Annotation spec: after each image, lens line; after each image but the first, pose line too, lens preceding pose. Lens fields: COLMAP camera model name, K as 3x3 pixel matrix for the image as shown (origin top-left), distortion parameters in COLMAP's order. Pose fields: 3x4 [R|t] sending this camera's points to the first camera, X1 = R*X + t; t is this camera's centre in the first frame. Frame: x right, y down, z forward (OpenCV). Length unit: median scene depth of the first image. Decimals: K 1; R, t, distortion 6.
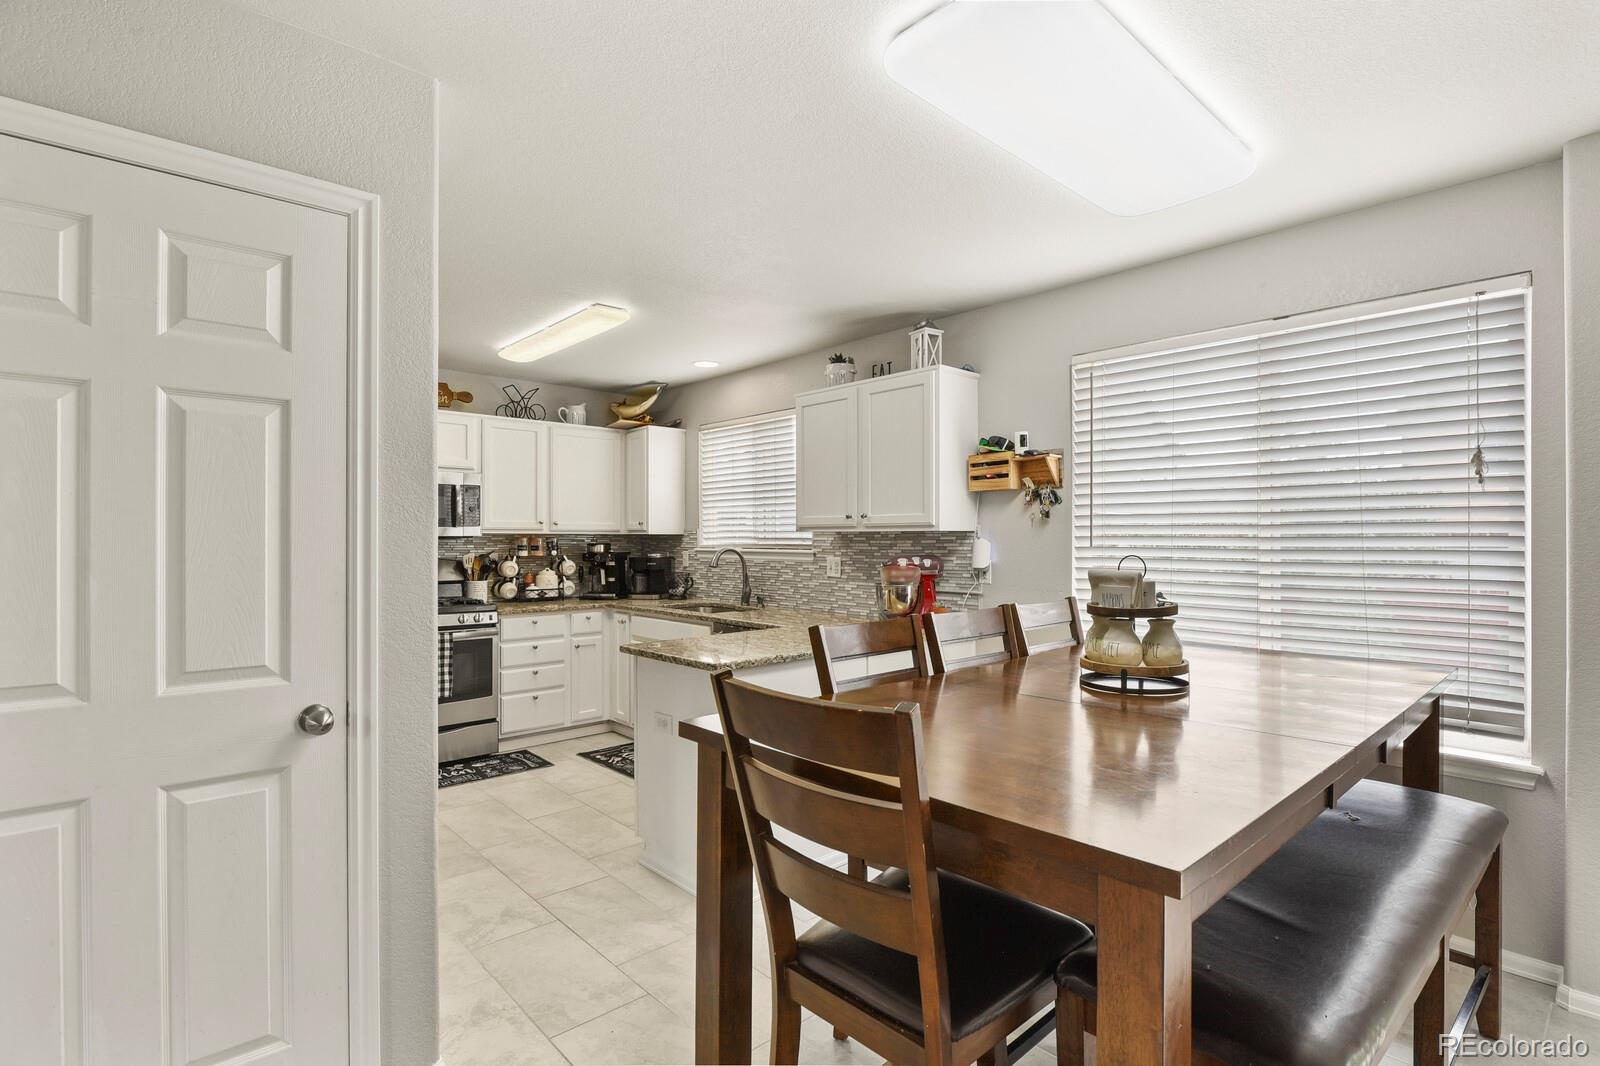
lens RADIAL K [[777.1, 0, 807.5], [0, 777.1, 531.6], [0, 0, 1]] dist [-0.009118, -0.001062]
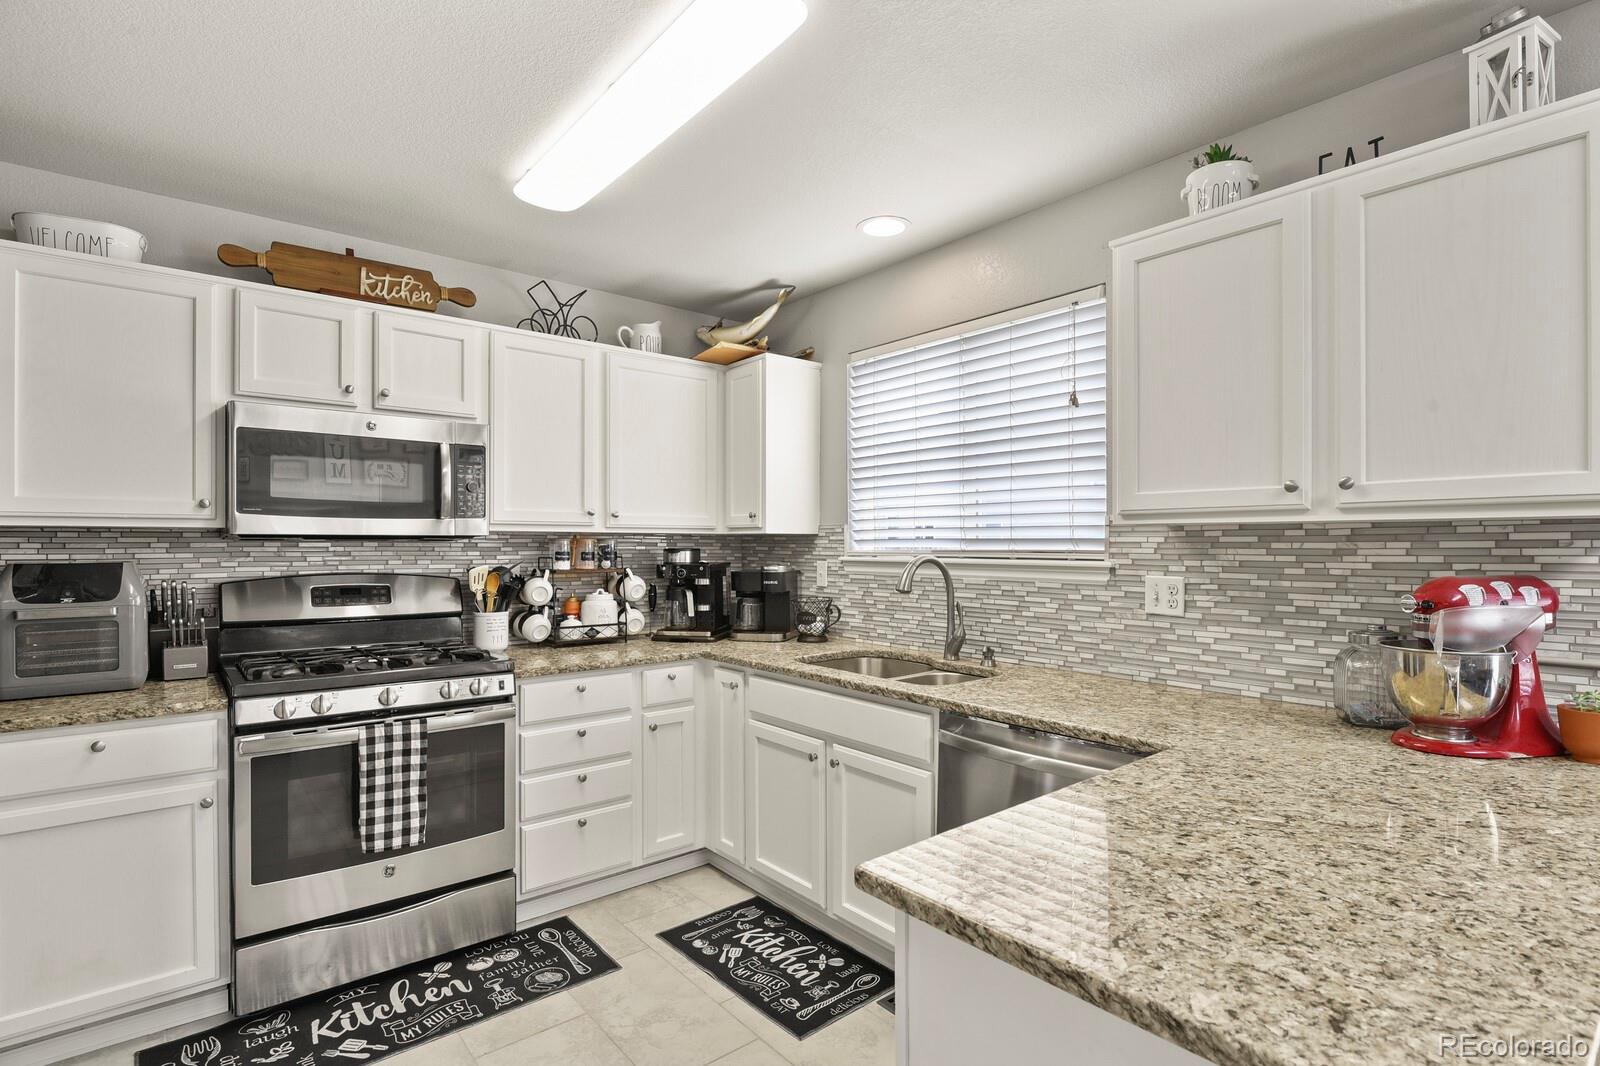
lens RADIAL K [[777.1, 0, 802.1], [0, 777.1, 544.3], [0, 0, 1]] dist [-0.009118, -0.001062]
pose [[0.998603, 0.000345, -0.052841, -0.154903], [0.000094, 0.999965, 0.008319, 0.007233], [0.052842, -0.008313, 0.998568, 0.428598]]
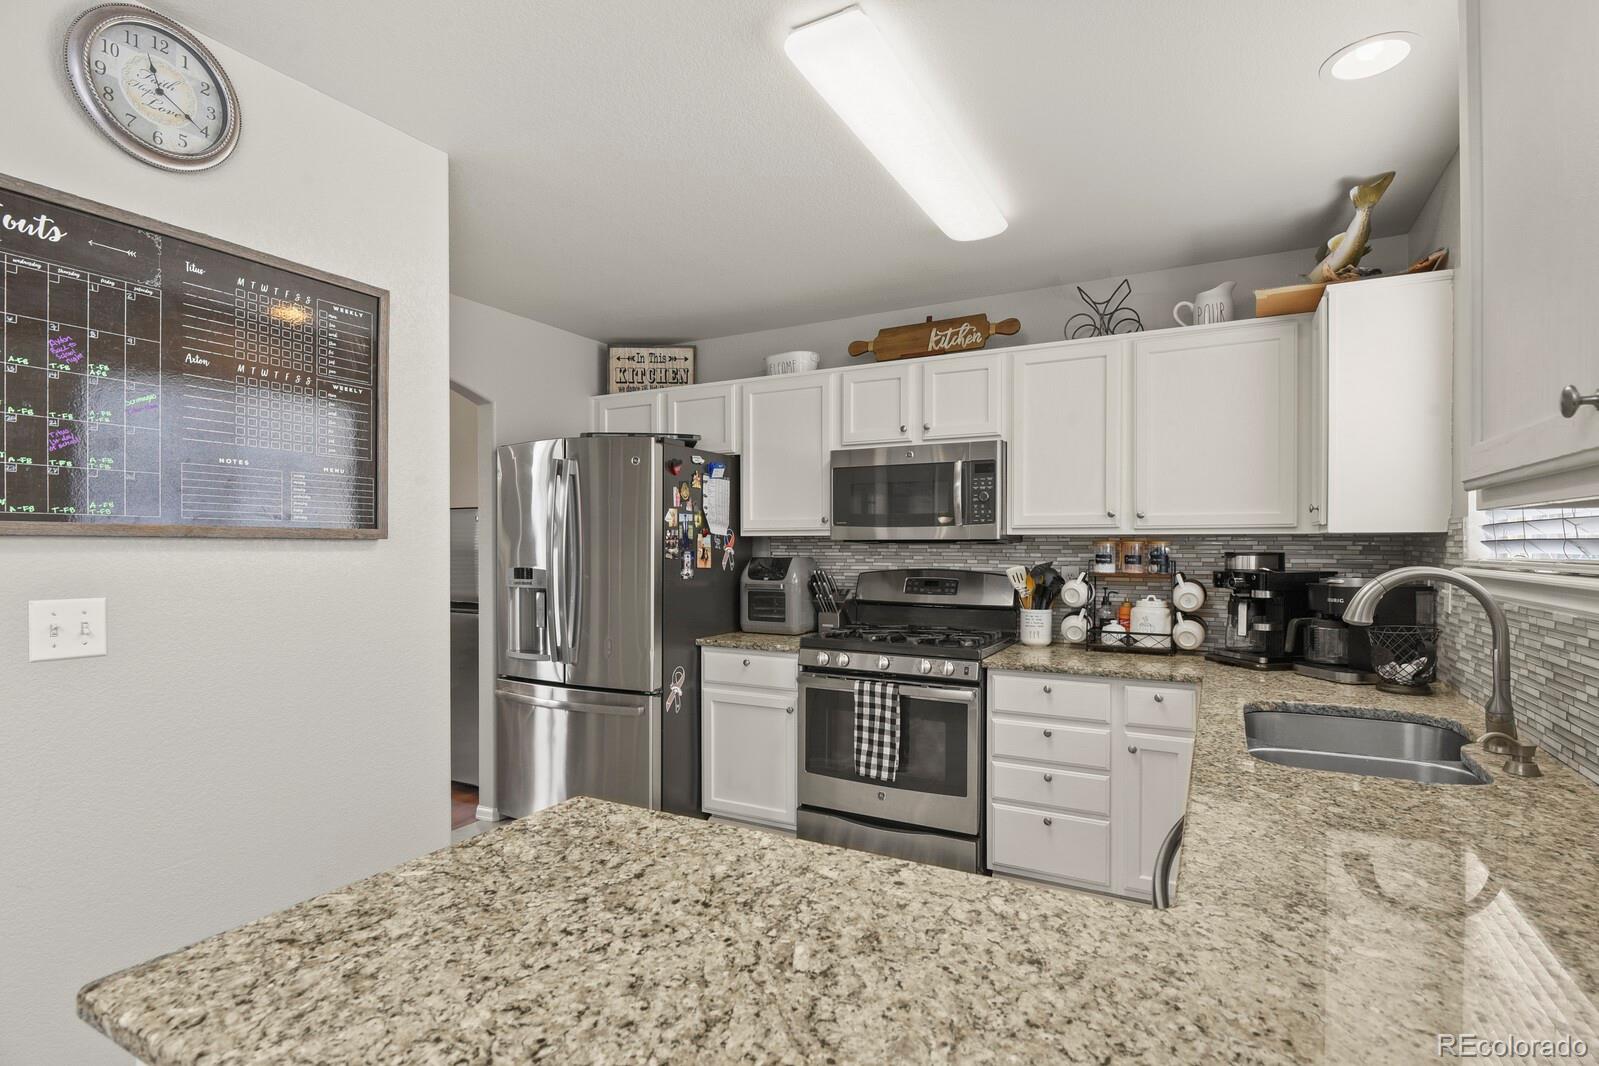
lens RADIAL K [[776.6, 0, 805.2], [0, 776.6, 550.0], [0, 0, 1]] dist [-0.009118, -0.001062]
pose [[0.325194, 0.006693, -0.945623, 0.121351], [0.007242, 0.999928, 0.009568, 0.007293], [0.945619, -0.009960, 0.325123, 0.617746]]
